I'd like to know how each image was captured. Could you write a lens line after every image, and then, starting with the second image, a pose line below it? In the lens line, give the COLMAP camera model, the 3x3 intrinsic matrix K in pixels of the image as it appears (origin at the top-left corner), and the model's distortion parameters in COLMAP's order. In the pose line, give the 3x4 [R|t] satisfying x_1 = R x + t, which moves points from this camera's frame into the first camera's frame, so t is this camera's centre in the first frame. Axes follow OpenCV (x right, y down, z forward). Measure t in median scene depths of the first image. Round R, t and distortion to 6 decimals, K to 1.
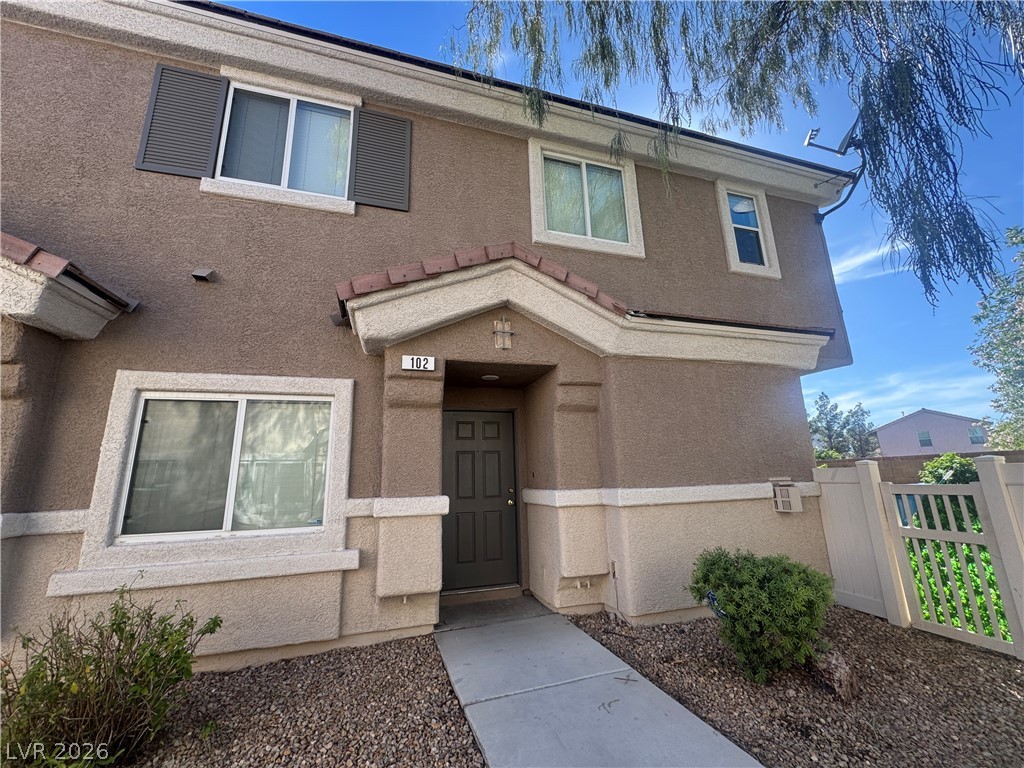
lens RADIAL K [[402.0, 0, 510.5], [0, 402.0, 385.5], [0, 0, 1]] dist [-0.002456, 0.000241]
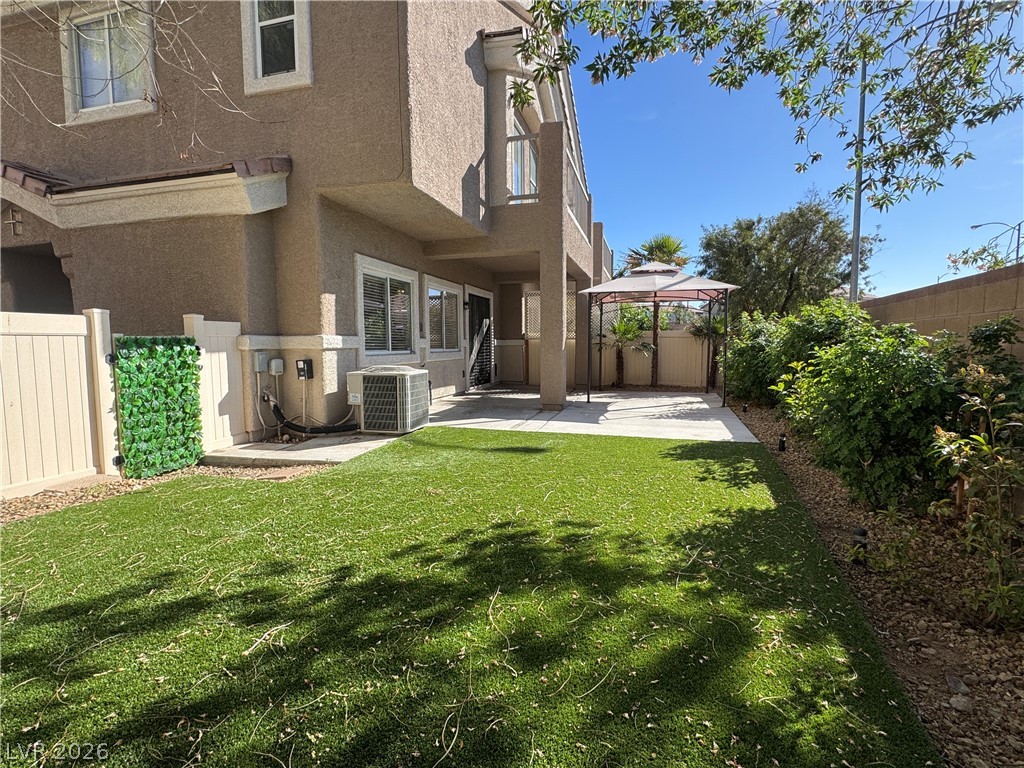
lens RADIAL K [[504.6, 0, 508.8], [0, 504.6, 382.2], [0, 0, 1]] dist [0.001409, -0.000625]
pose [[0.846001, 0.068351, -0.528782, 2.528168], [0.102299, 0.952515, 0.286791, 0.072460], [0.523275, -0.296719, 0.798837, 0.393525]]
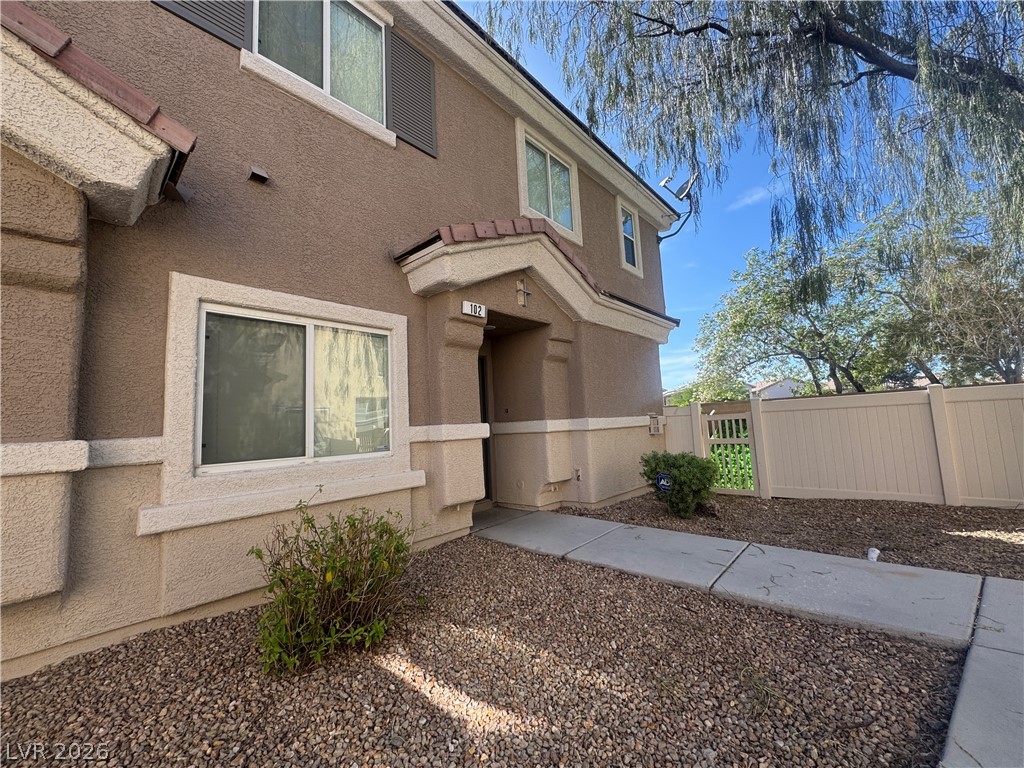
lens RADIAL K [[402.0, 0, 508.7], [0, 402.0, 383.7], [0, 0, 1]] dist [-0.002456, 0.000241]
pose [[0.865675, 0.038504, 0.499124, -0.712740], [-0.089563, 0.992864, 0.078744, 0.055865], [-0.492530, -0.112869, 0.862945, -0.063409]]
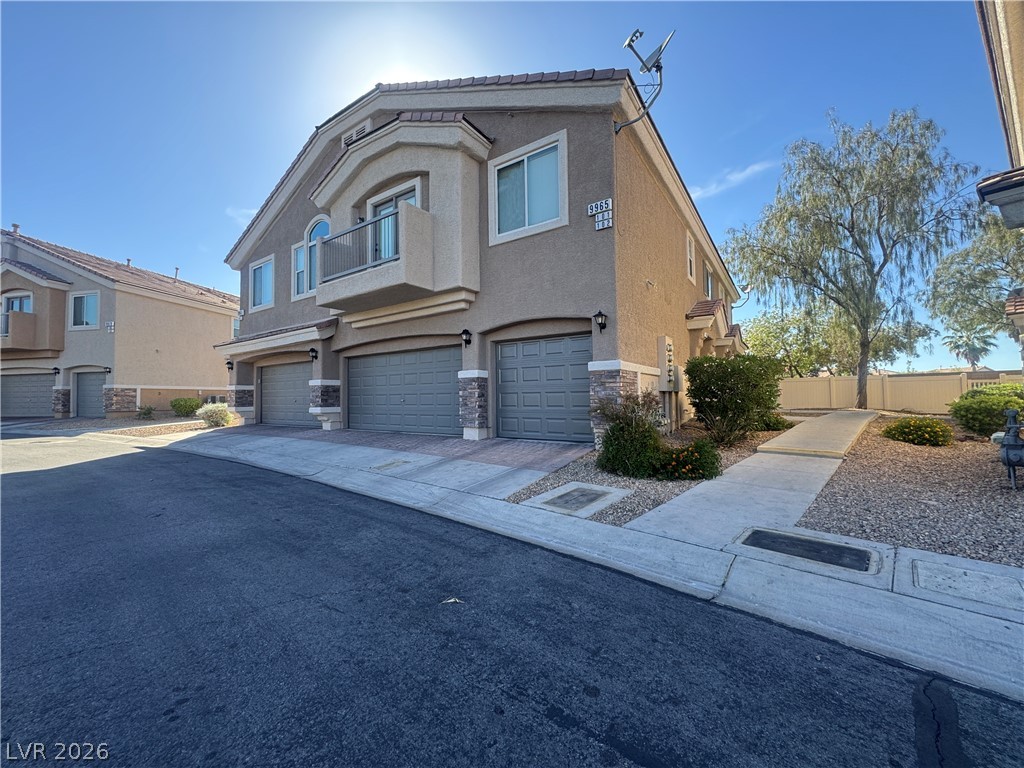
lens RADIAL K [[402.0, 0, 509.2], [0, 402.0, 383.4], [0, 0, 1]] dist [-0.002456, 0.000241]
pose [[0.782424, 0.039260, 0.621508, -4.799152], [-0.144546, 0.982204, 0.119925, 0.114514], [-0.605739, -0.183669, 0.774175, -0.989292]]
